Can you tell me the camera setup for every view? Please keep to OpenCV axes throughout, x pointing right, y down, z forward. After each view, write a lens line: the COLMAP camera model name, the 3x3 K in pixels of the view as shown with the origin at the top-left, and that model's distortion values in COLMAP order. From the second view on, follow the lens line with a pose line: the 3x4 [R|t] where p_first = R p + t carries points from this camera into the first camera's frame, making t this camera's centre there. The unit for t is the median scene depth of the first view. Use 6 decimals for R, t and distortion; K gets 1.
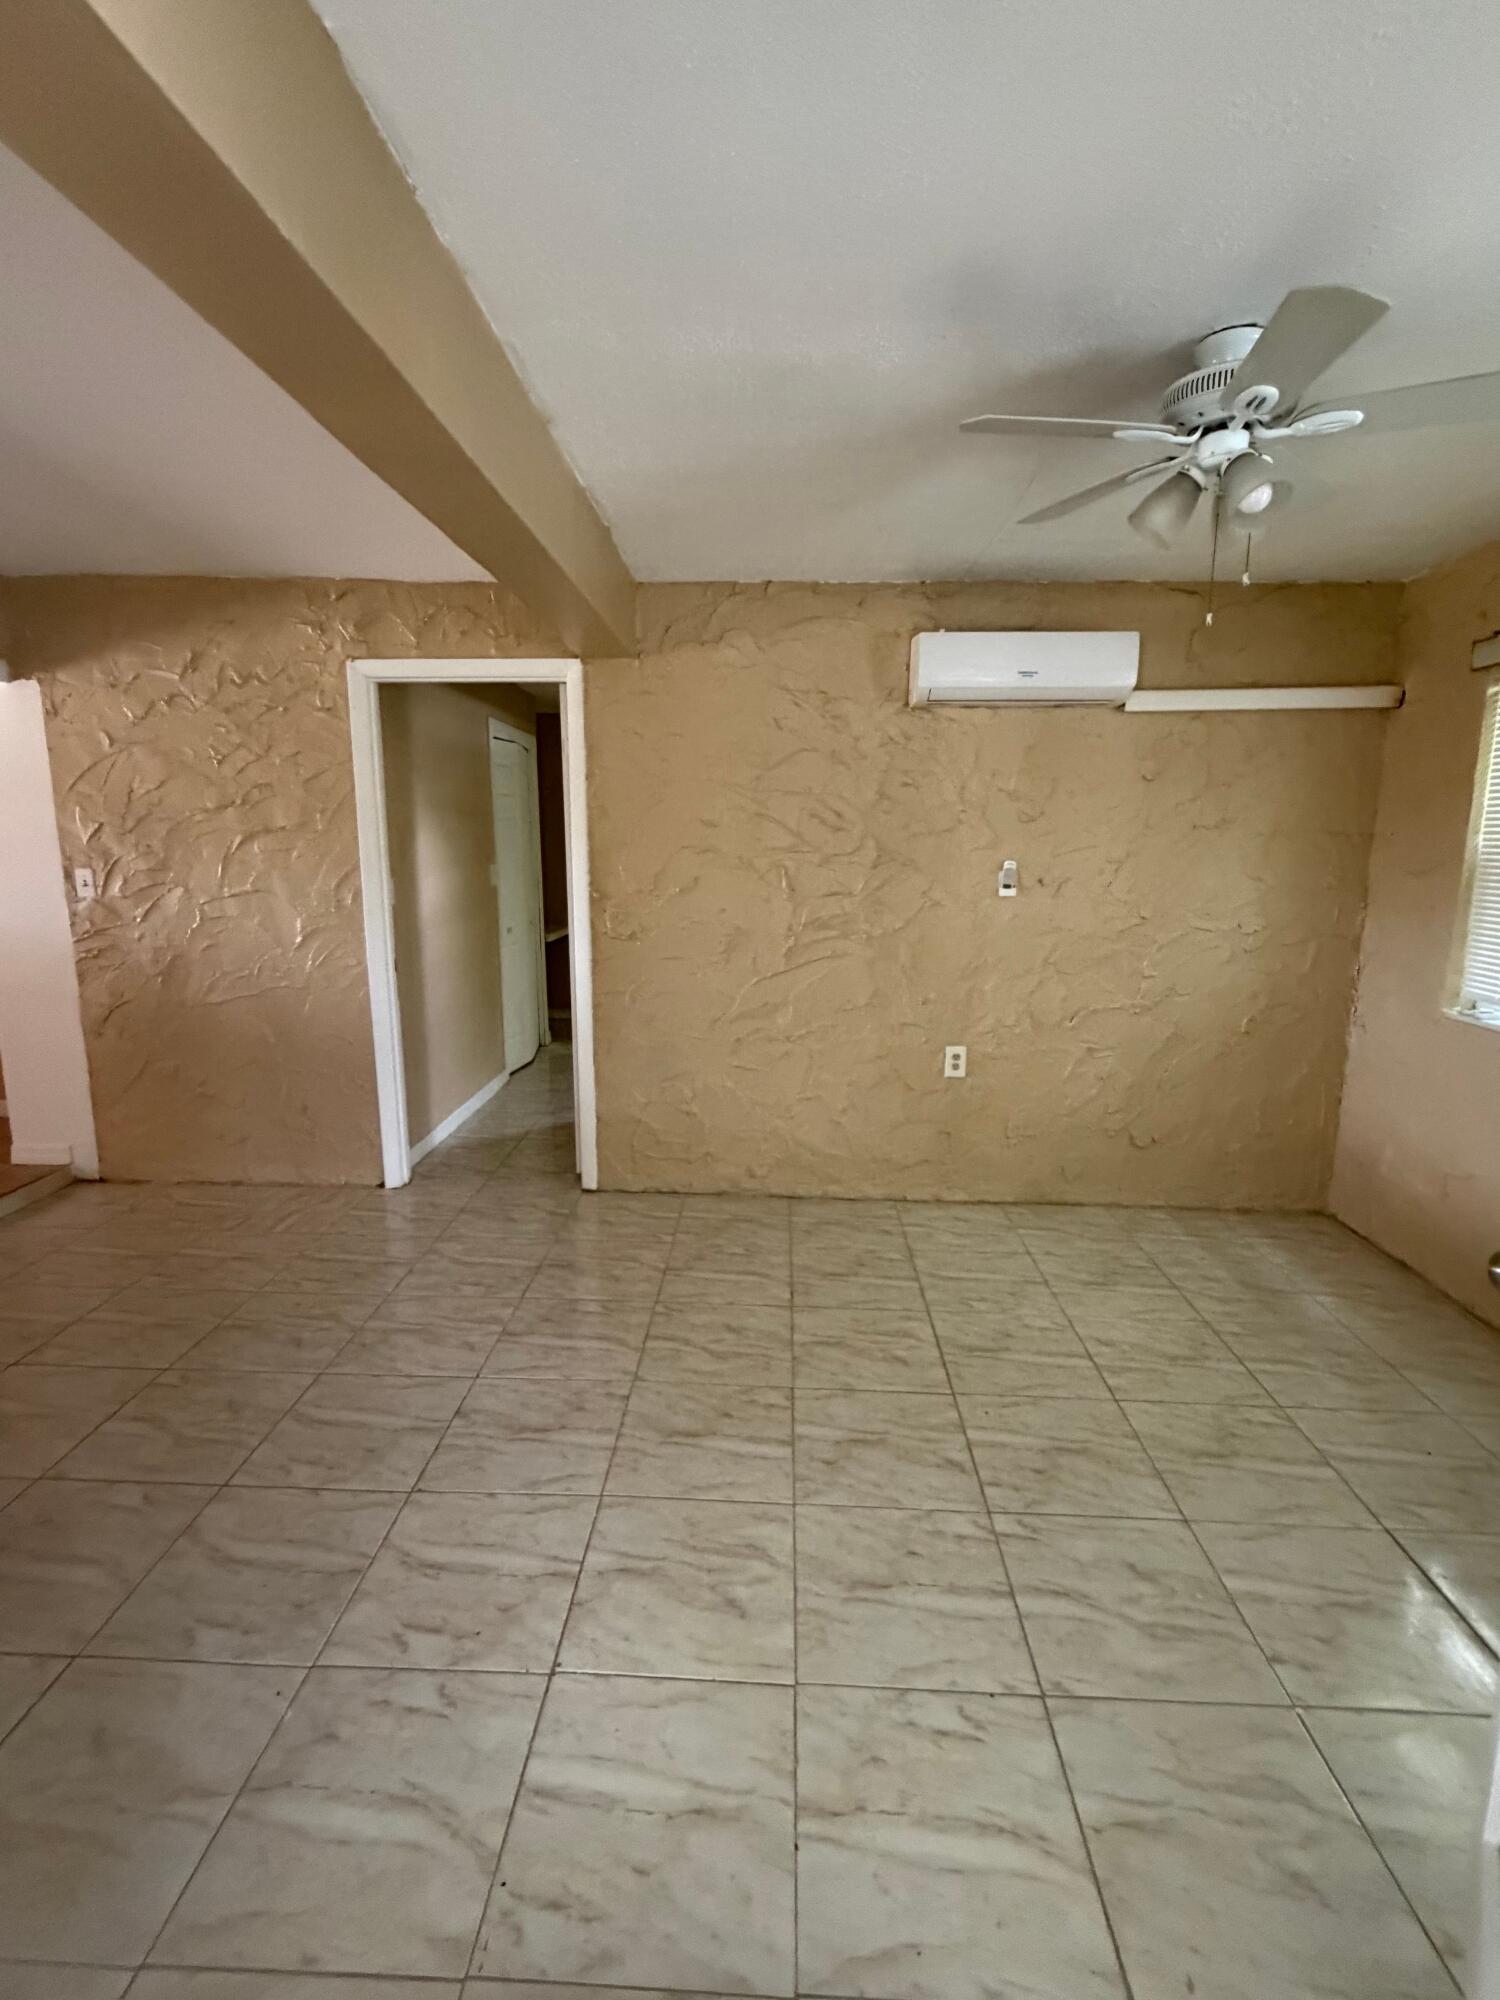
lens RADIAL K [[899.9, 0, 746.8], [0, 899.9, 999.8], [0, 0, 1]] dist [-0.001956, 0.000954]
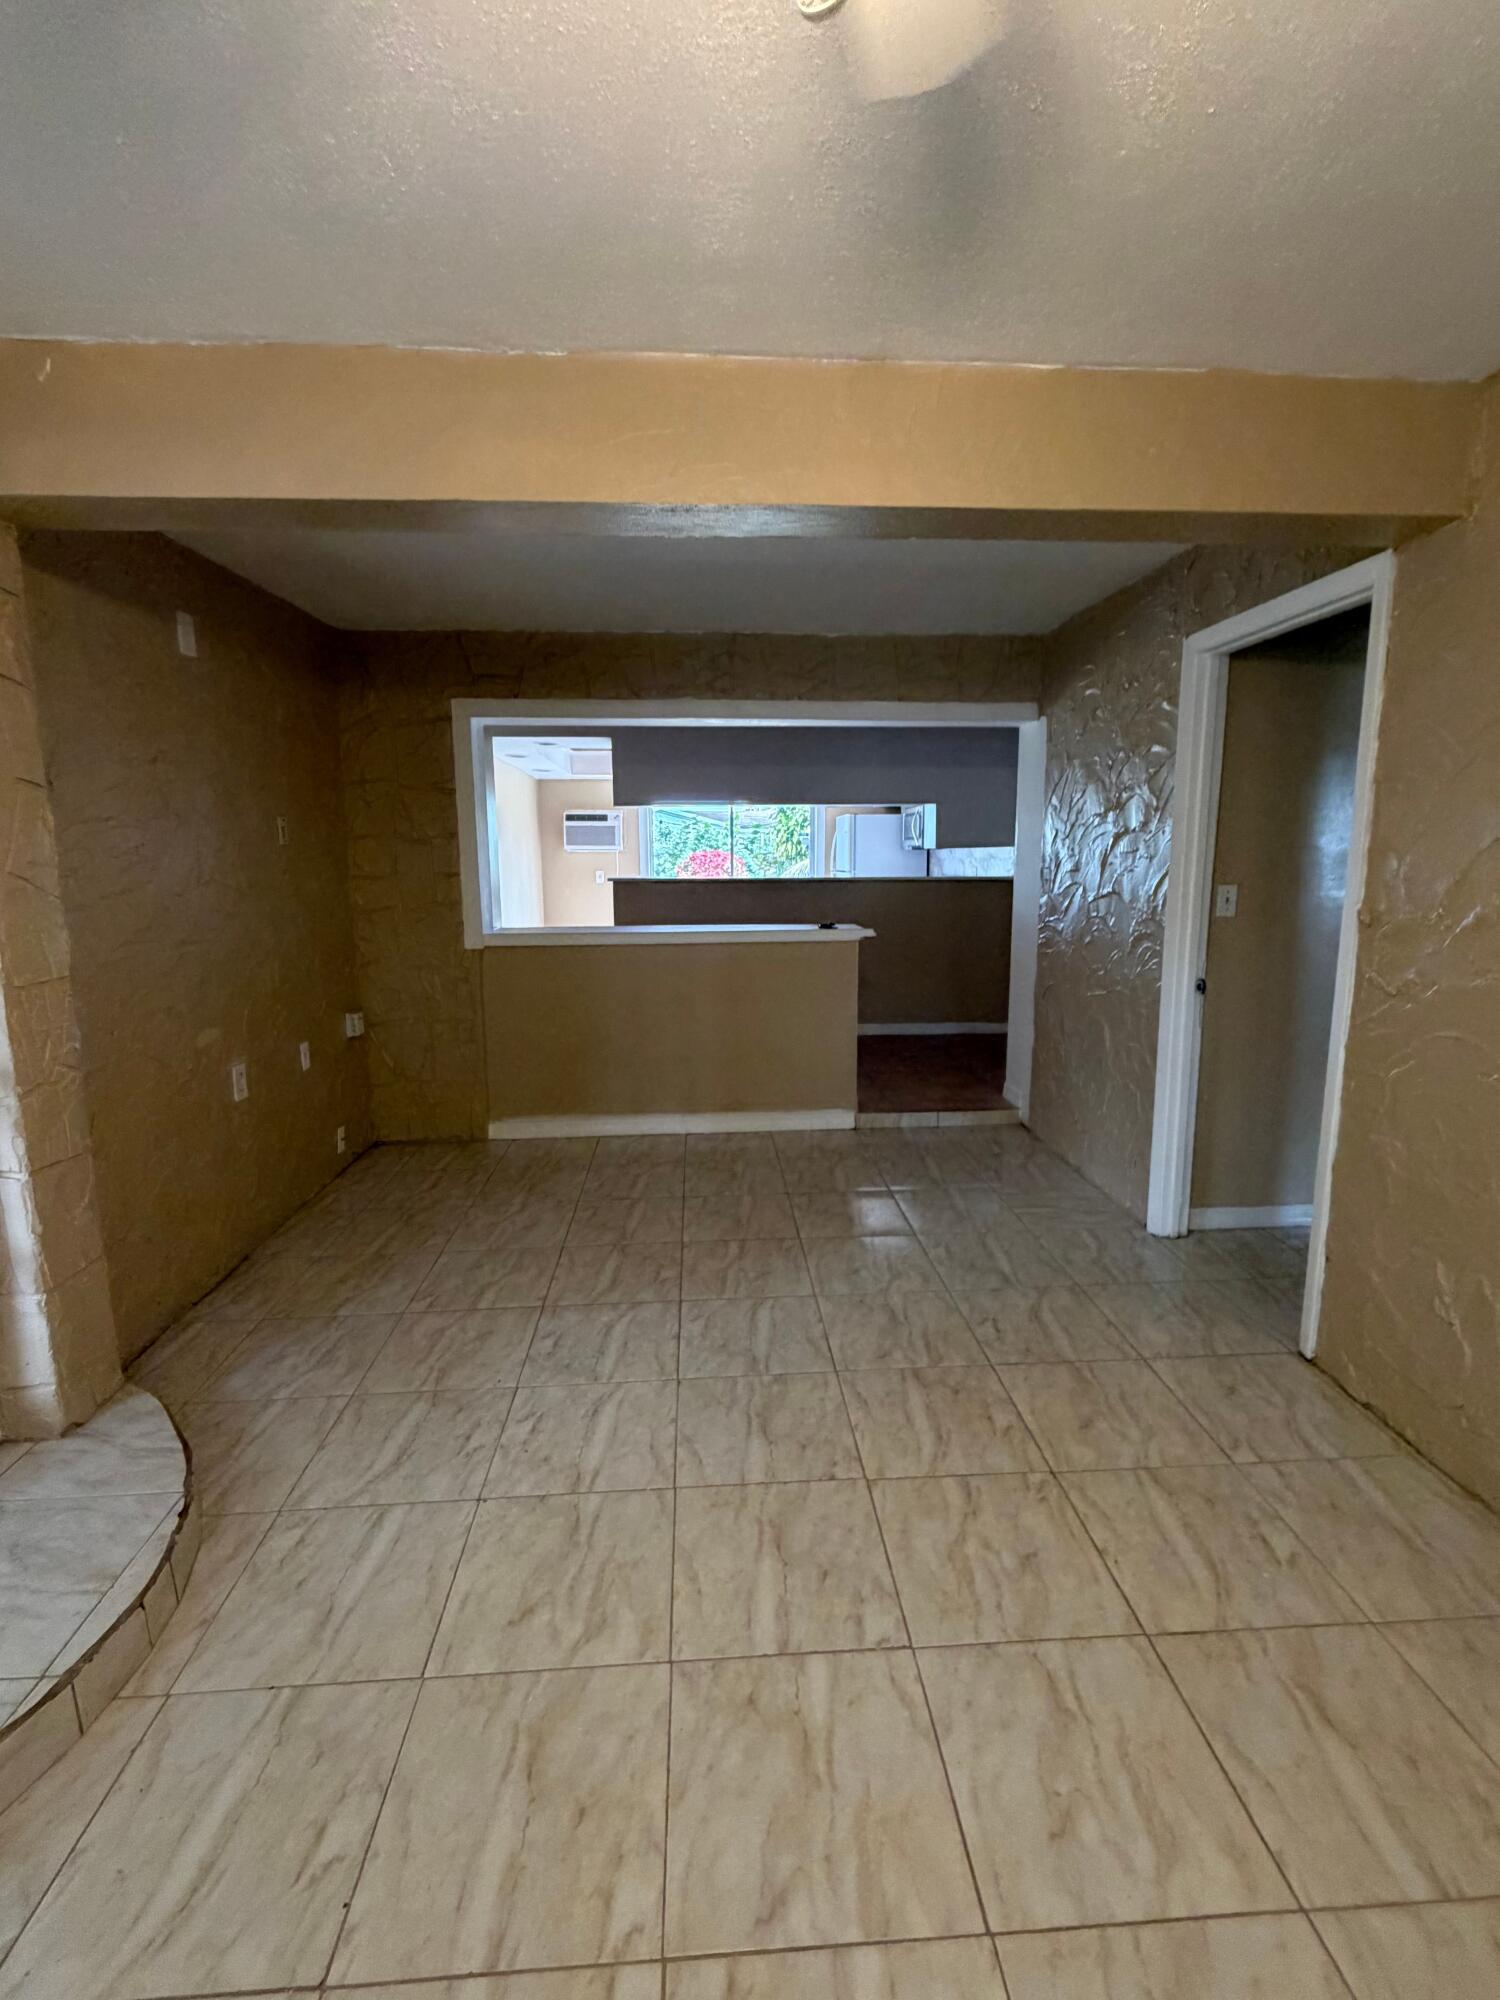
lens RADIAL K [[899.9, 0, 748.9], [0, 899.9, 997.1], [0, 0, 1]] dist [-0.001956, 0.000954]
pose [[0.100104, 0.150380, -0.983547, 0.691550], [-0.168792, 0.976751, 0.132162, -0.116837], [0.980555, 0.152785, 0.123160, 0.813316]]
